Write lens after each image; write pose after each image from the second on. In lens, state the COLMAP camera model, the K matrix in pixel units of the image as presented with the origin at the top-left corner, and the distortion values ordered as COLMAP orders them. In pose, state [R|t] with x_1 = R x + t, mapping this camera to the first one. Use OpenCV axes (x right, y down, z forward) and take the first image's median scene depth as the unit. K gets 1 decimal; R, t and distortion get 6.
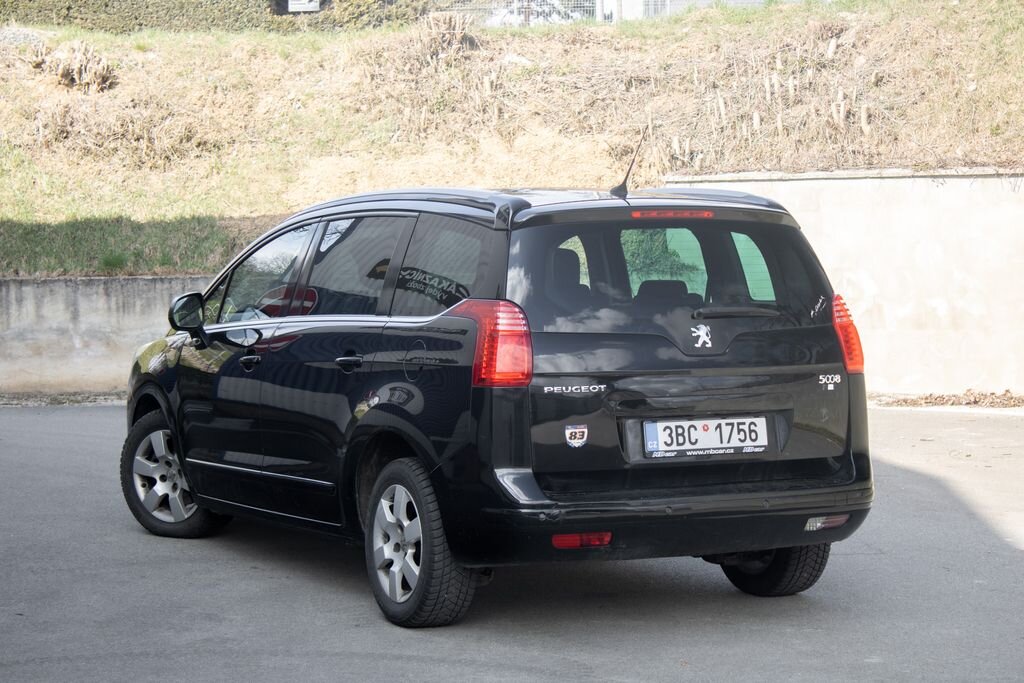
lens RADIAL K [[2586.4, 0, 526.4], [0, 2586.4, 344.3], [0, 0, 1]] dist [0.100309, 0.000000]
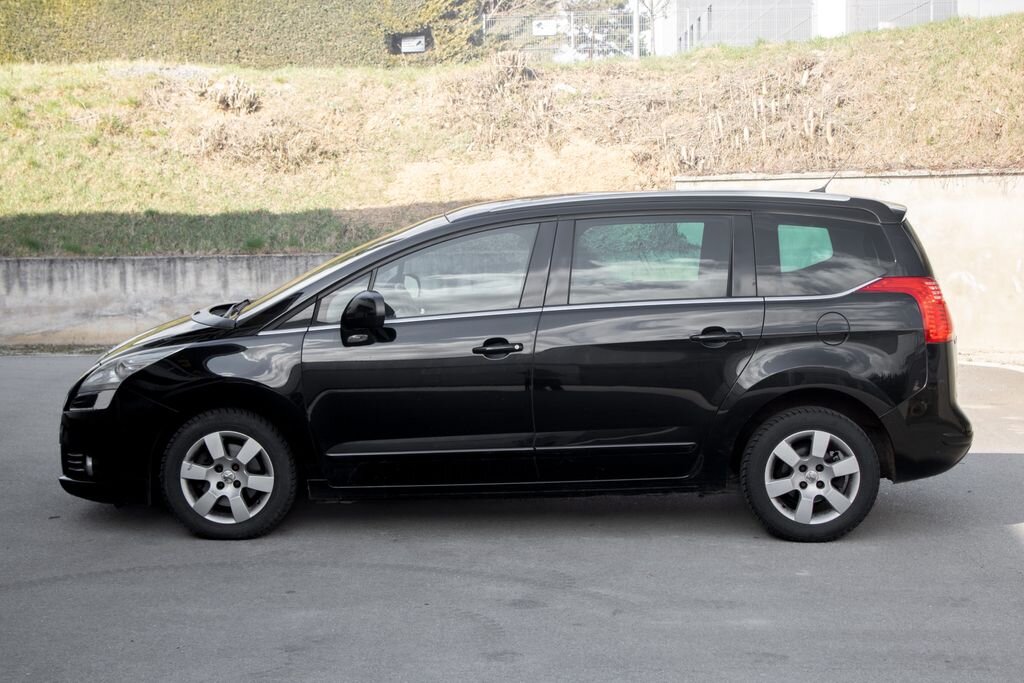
lens RADIAL K [[1930.7, 0, 497.9], [0, 1930.7, 345.9], [0, 0, 1]] dist [0.000841, 0.000000]
pose [[0.998870, 0.001401, -0.047495, 0.010128], [-0.000265, 0.999714, 0.023925, -0.002953], [0.047515, -0.023885, 0.998585, 0.023442]]
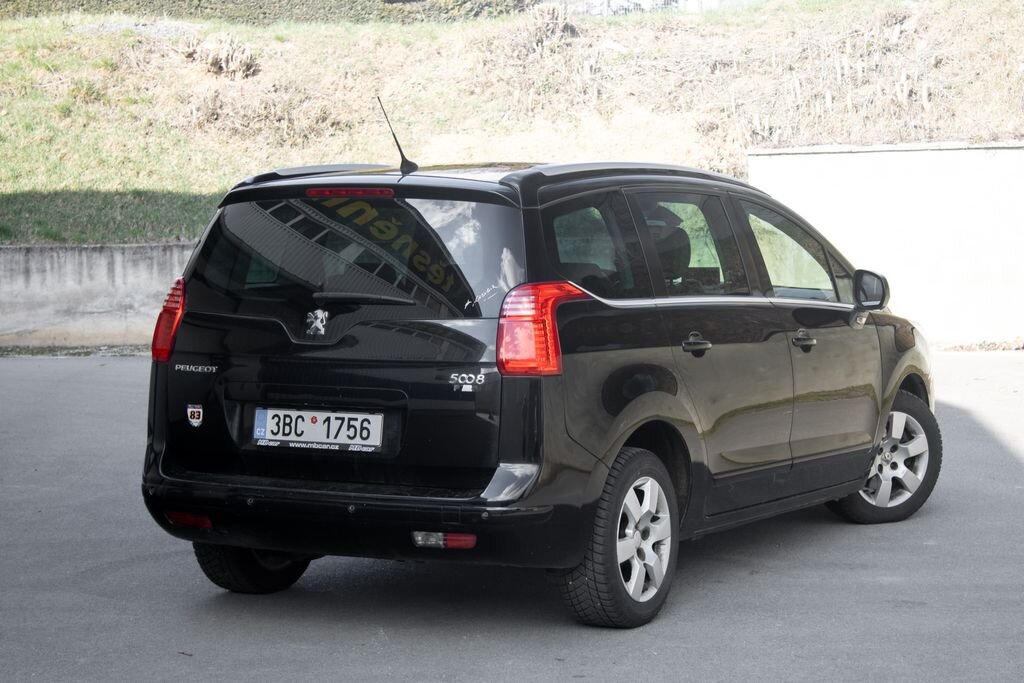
lens RADIAL K [[2416.5, 0, 514.8], [0, 2416.5, 345.8], [0, 0, 1]] dist [0.083435, 0.000000]
pose [[0.999235, -0.003924, -0.038905, -0.006469], [0.004589, 0.999844, 0.017030, 0.001984], [0.038832, -0.017196, 0.999098, -0.054643]]
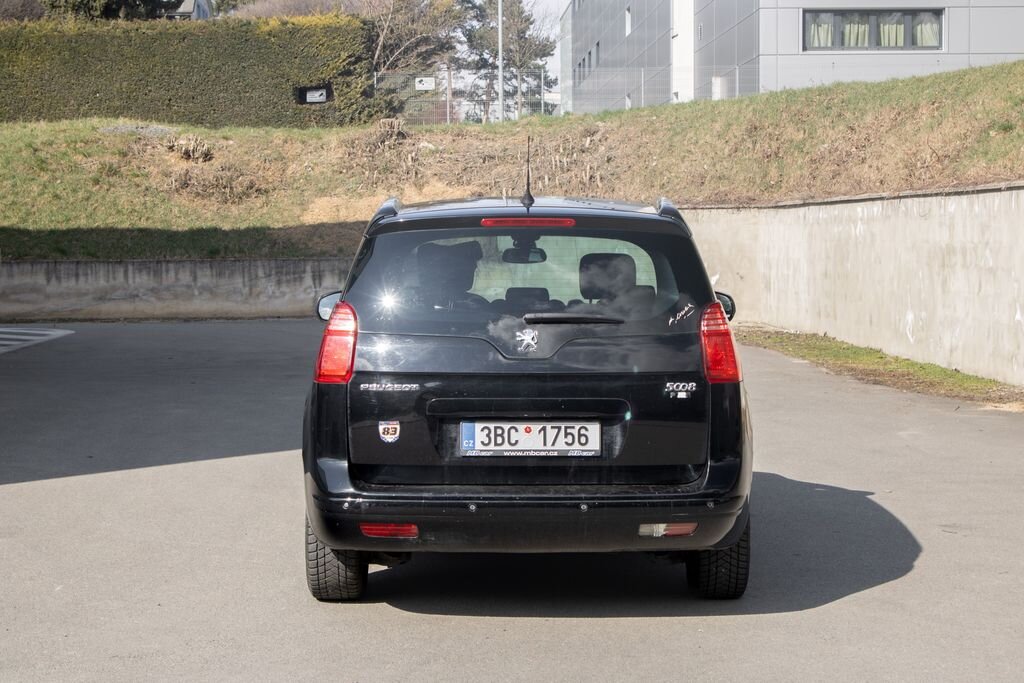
lens RADIAL K [[1945.4, 0, 510.9], [0, 1945.4, 343.7], [0, 0, 1]] dist [0.005477, 0.000000]
pose [[0.999925, 0.003053, 0.011827, 0.043983], [-0.003146, 0.999964, 0.007826, 0.023724], [-0.011803, -0.007863, 0.999899, -0.435012]]
